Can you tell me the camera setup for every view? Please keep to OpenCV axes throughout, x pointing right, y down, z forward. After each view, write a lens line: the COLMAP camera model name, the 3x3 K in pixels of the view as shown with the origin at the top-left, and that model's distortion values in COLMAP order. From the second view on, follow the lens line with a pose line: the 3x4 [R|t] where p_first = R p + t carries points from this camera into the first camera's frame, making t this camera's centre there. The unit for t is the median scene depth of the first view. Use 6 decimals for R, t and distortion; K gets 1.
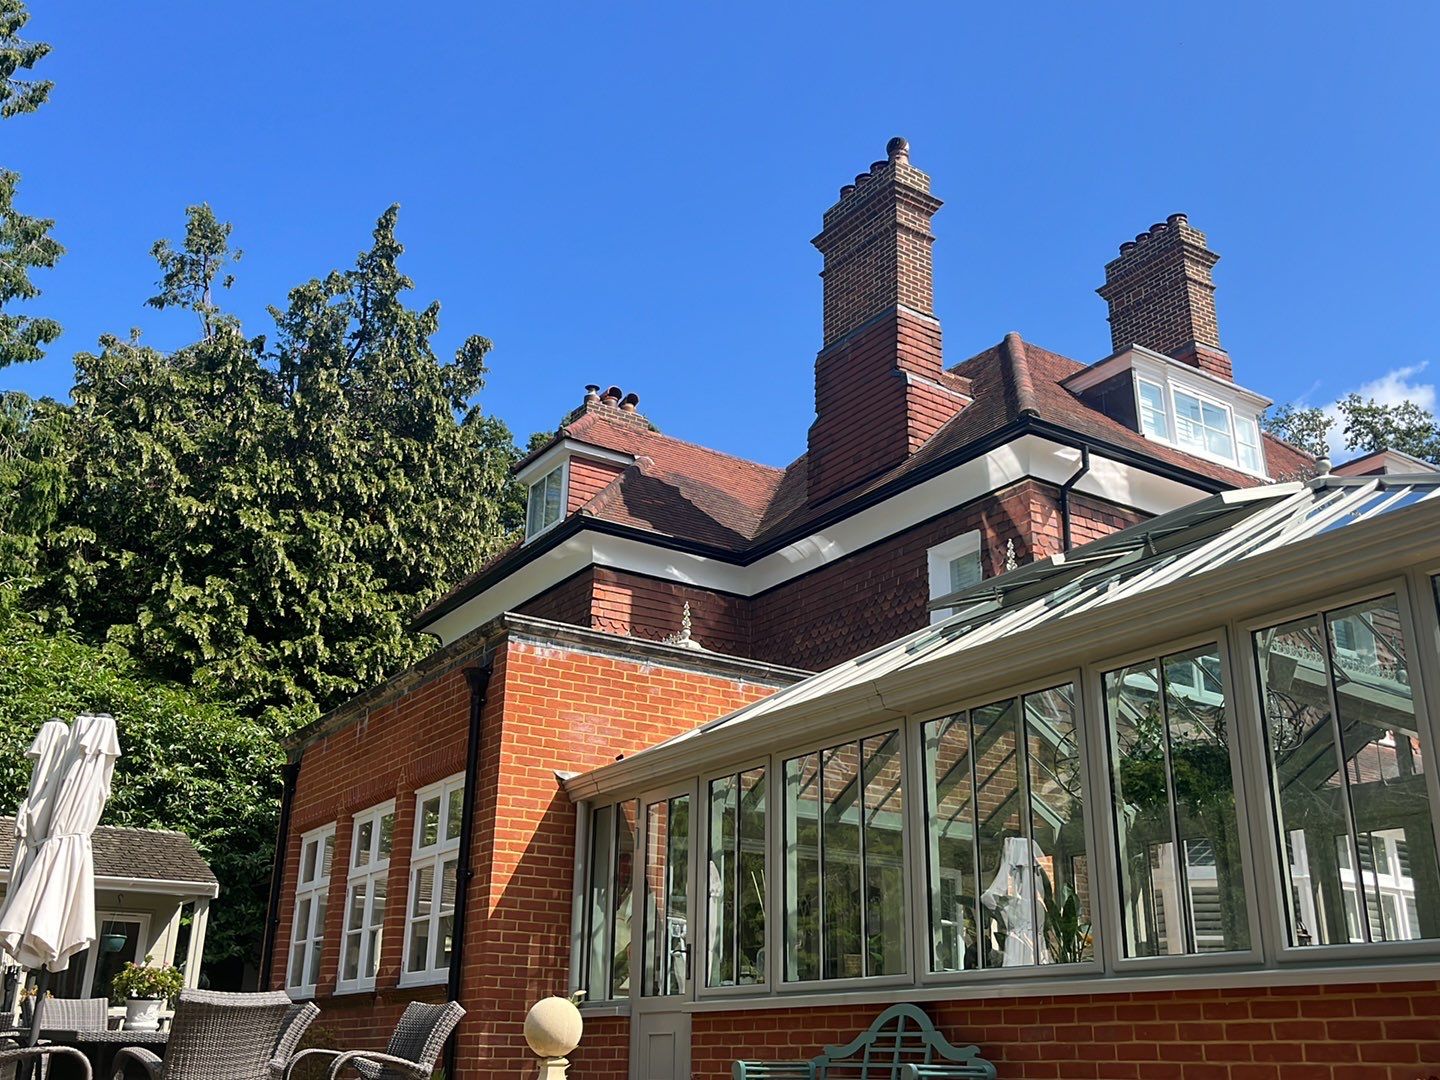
lens RADIAL K [[1393.4, 0, 717.4], [0, 1393.4, 541.0], [0, 0, 1]] dist [0.055791, -0.006621]
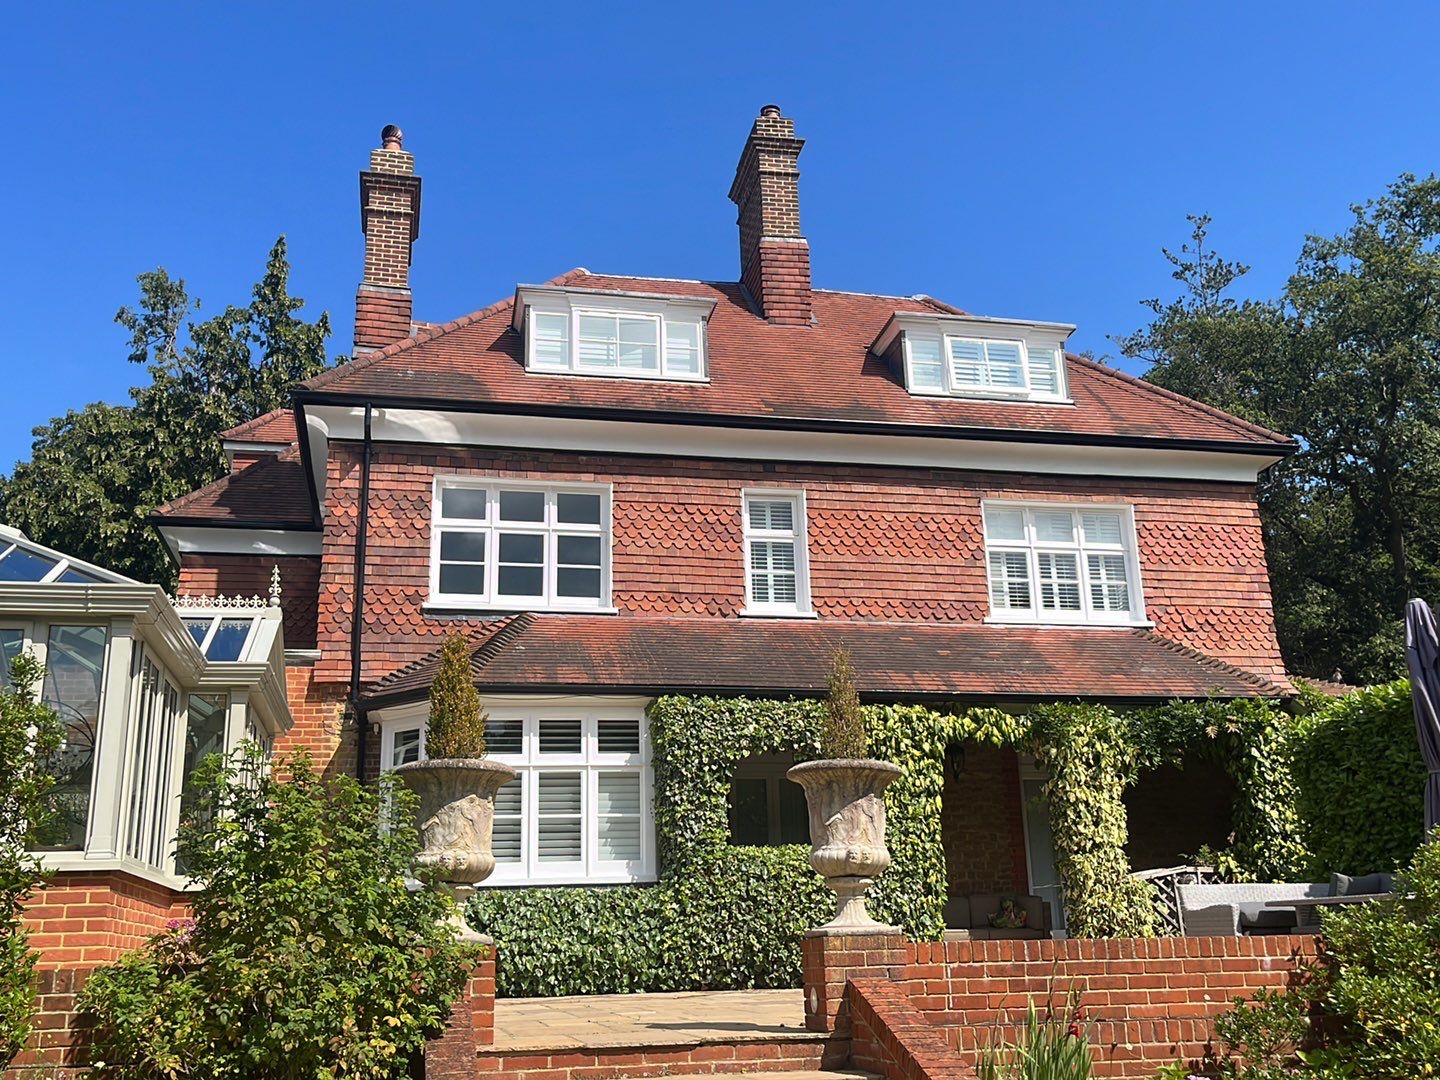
lens RADIAL K [[1393.4, 0, 717.4], [0, 1393.4, 541.0], [0, 0, 1]] dist [0.055791, -0.006621]
pose [[0.929015, -0.145719, -0.340142, 0.741127], [0.168469, 0.984968, 0.038165, 0.037940], [0.329468, -0.092759, 0.939599, 0.016325]]
